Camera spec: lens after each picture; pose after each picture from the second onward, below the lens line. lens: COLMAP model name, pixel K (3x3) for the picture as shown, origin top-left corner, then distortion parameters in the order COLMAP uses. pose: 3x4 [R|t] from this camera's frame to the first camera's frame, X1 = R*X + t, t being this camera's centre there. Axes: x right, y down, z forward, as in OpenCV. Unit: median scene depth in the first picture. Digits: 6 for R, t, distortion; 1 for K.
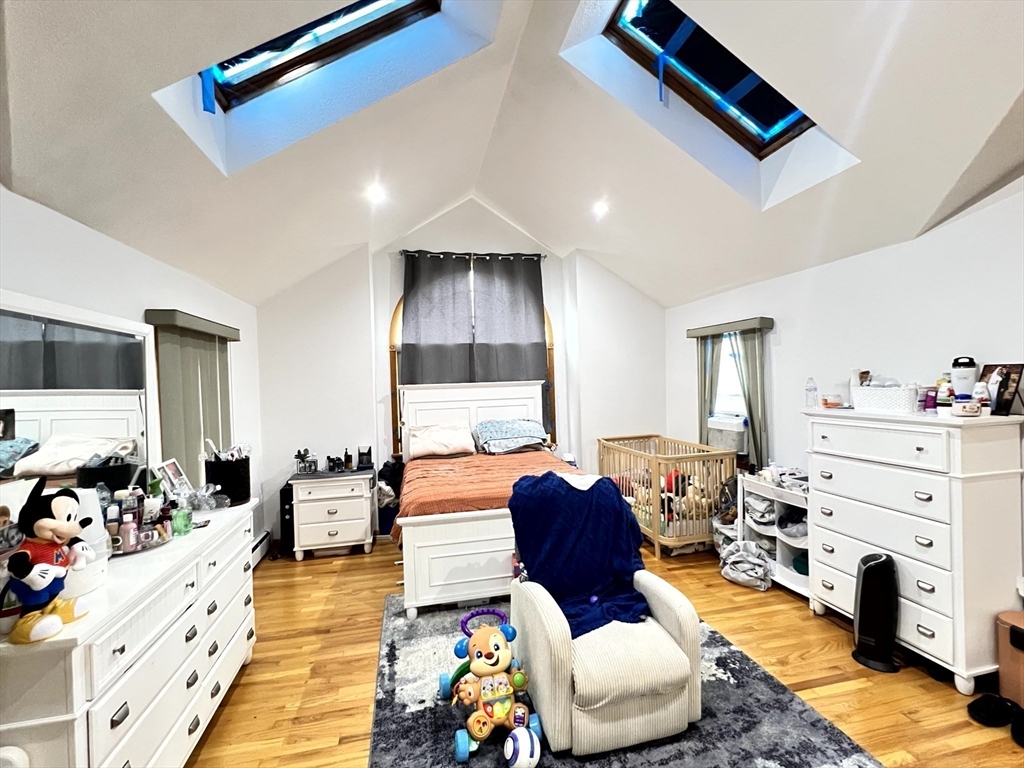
lens RADIAL K [[464.9, 0, 512.6], [0, 464.9, 382.7], [0, 0, 1]] dist [-0.002912, -0.000119]
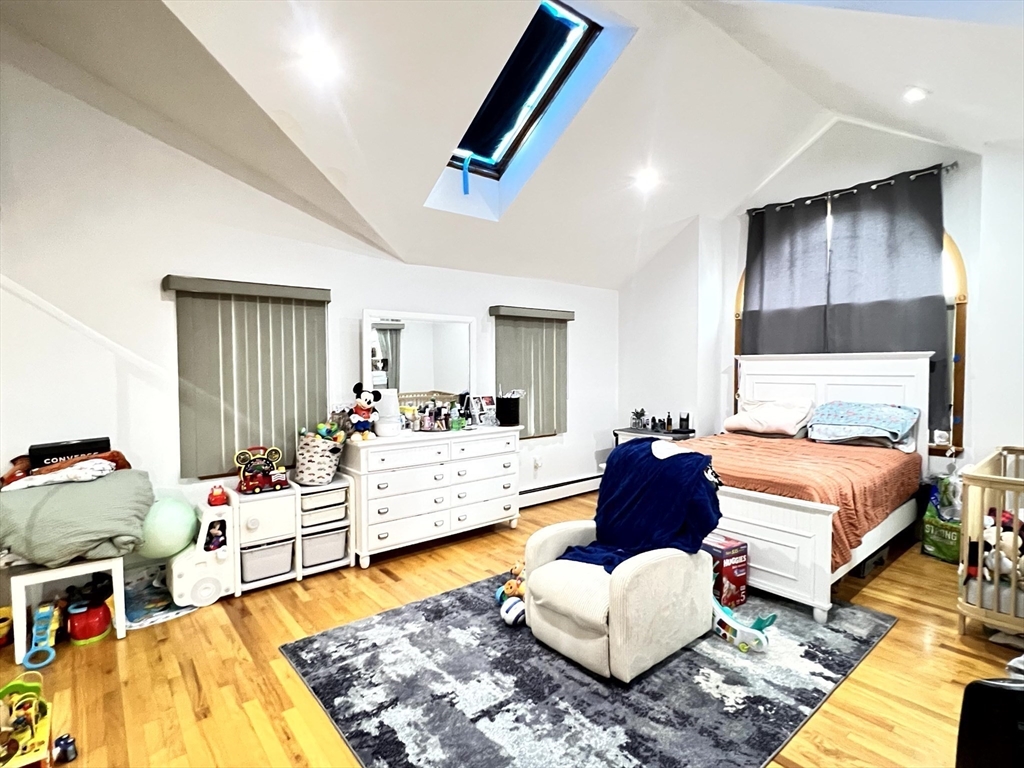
lens RADIAL K [[515.6, 0, 513.1], [0, 515.6, 384.1], [0, 0, 1]] dist [-0.003994, 0.001787]
pose [[0.451811, 0.063346, -0.889862, 0.480773], [-0.008731, 0.997742, 0.066593, -0.002243], [0.892071, -0.022318, 0.451344, 0.105980]]
